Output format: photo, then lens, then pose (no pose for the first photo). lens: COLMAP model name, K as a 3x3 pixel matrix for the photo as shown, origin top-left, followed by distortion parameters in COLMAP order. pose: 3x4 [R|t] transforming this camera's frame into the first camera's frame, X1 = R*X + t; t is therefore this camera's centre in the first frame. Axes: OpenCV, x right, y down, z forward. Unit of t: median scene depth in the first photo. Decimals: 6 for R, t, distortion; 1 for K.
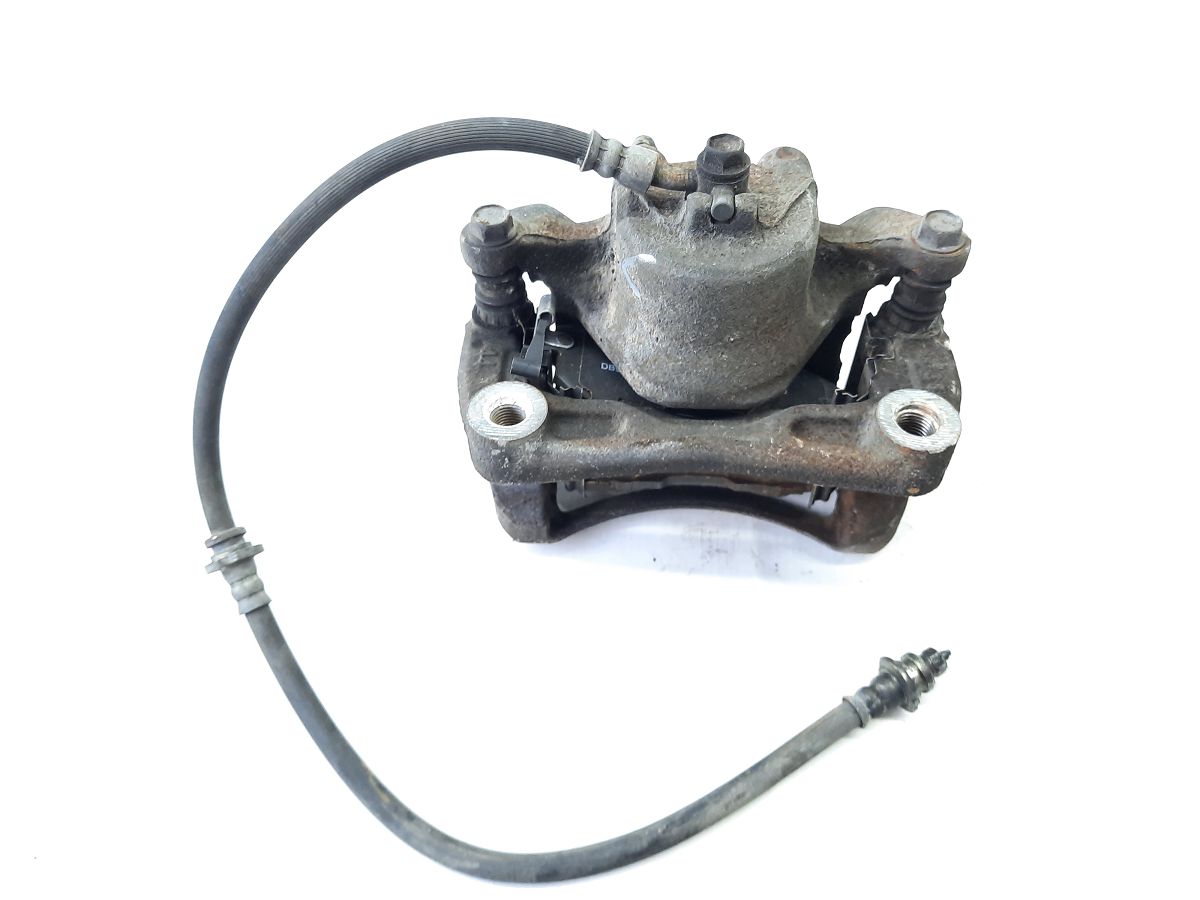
lens RADIAL K [[916.6, 0, 600.0], [0, 916.6, 450.0], [0, 0, 1]] dist [0.068051, -0.109463]
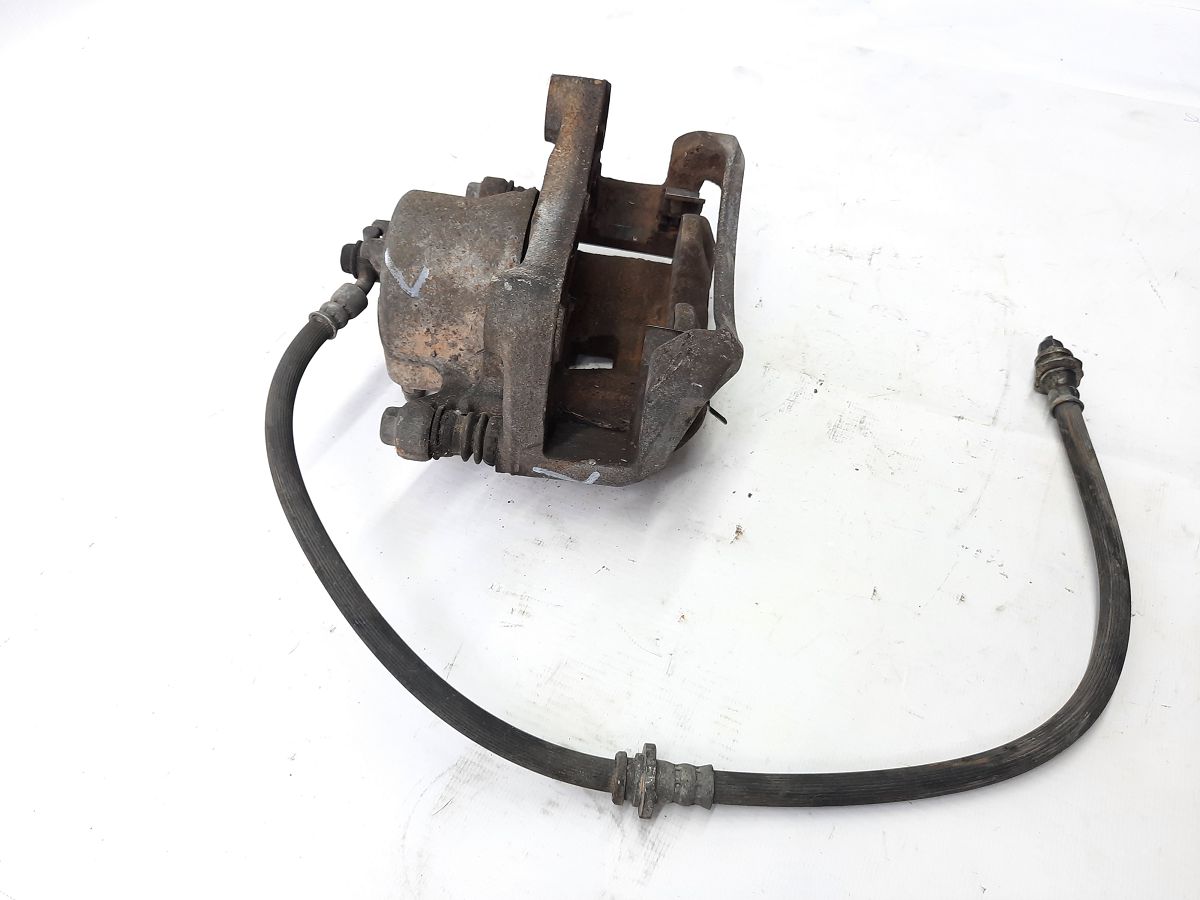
lens RADIAL K [[916.6, 0, 600.0], [0, 916.6, 450.0], [0, 0, 1]] dist [0.068051, -0.109463]
pose [[0.117102, -0.708353, 0.696077, -0.907974], [0.706178, -0.433425, -0.559871, 0.544481], [0.698284, 0.557116, 0.449468, 0.725042]]
